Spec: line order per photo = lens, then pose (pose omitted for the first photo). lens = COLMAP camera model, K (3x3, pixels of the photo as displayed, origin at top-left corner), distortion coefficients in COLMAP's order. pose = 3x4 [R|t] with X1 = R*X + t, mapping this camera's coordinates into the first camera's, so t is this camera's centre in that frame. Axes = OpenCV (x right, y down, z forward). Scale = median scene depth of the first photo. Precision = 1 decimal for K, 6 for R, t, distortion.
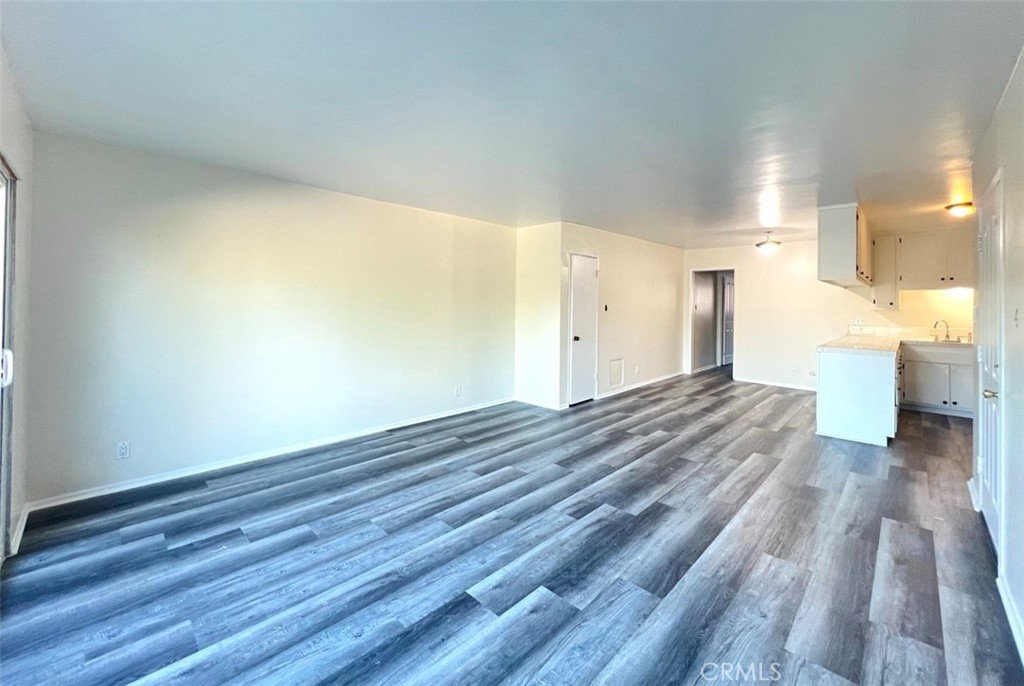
lens RADIAL K [[411.0, 0, 513.2], [0, 411.0, 299.7], [0, 0, 1]] dist [-0.002394, 0.001537]
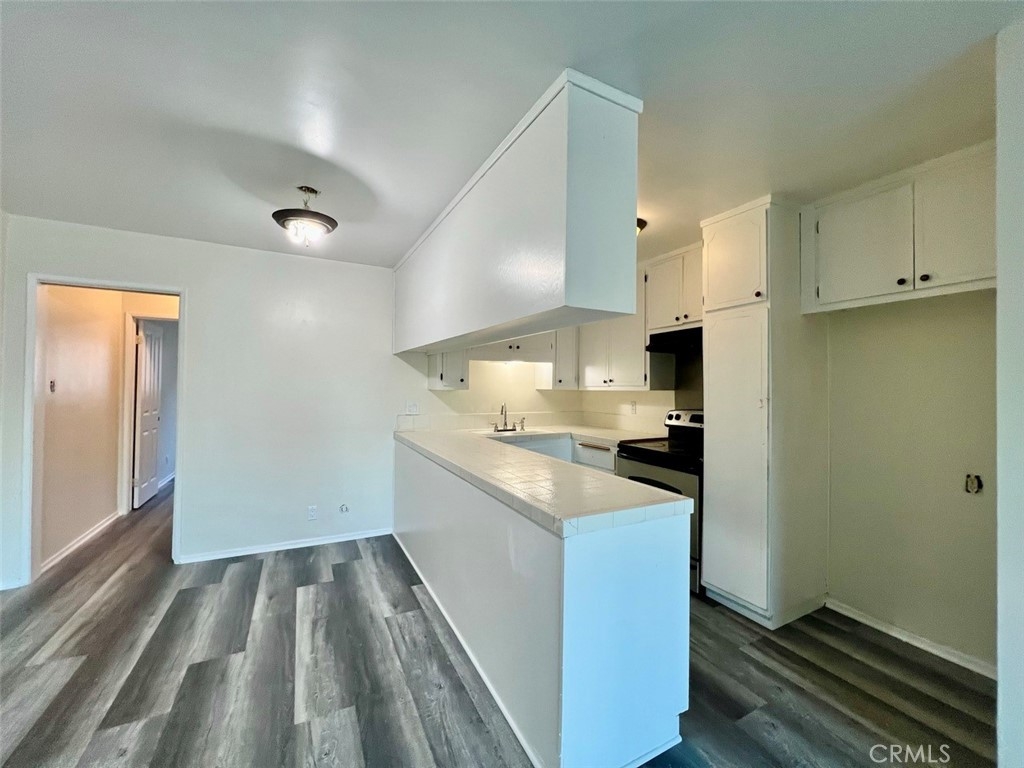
lens RADIAL K [[410.1, 0, 512.3], [0, 410.1, 382.3], [0, 0, 1]] dist [-0.003895, 0.001551]
pose [[0.320739, 0.000376, 0.947168, 0.577786], [-0.018848, 0.999804, 0.005986, 0.012689], [-0.946980, -0.019772, 0.320683, 1.238829]]
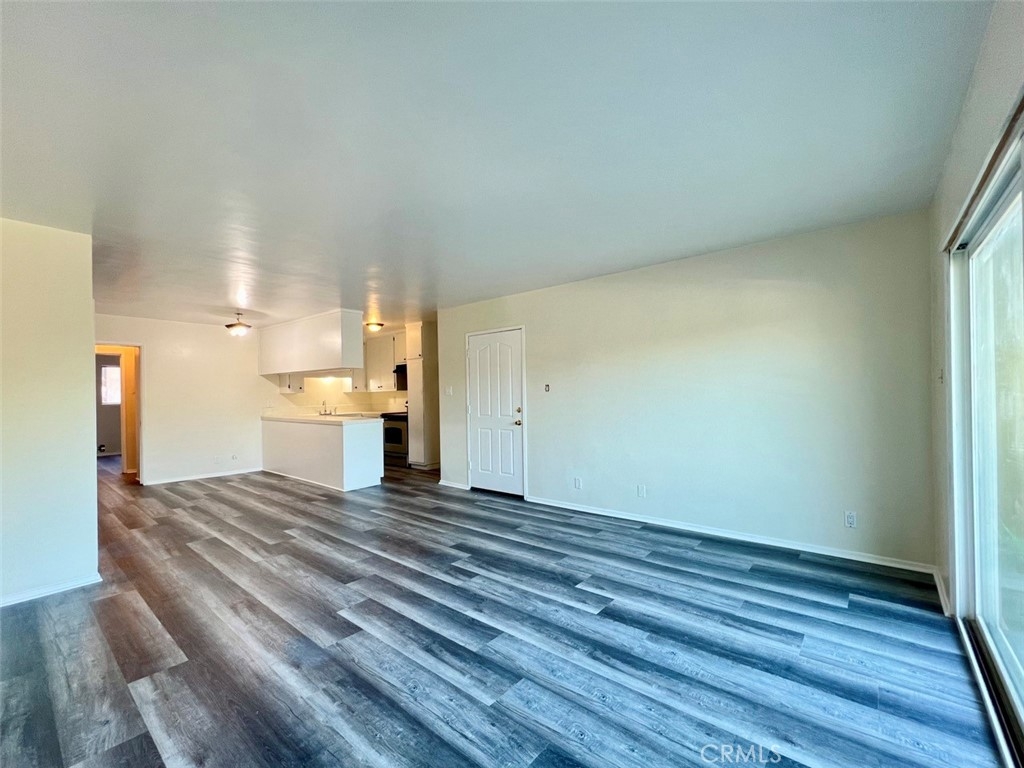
lens RADIAL K [[431.8, 0, 513.1], [0, 431.8, 394.3], [0, 0, 1]] dist [-0.004255, 0.001694]
pose [[-0.071767, -0.014418, 0.997317, -0.780219], [0.005904, 0.999872, 0.014880, 0.022228], [-0.997404, 0.006956, -0.071672, 0.763845]]
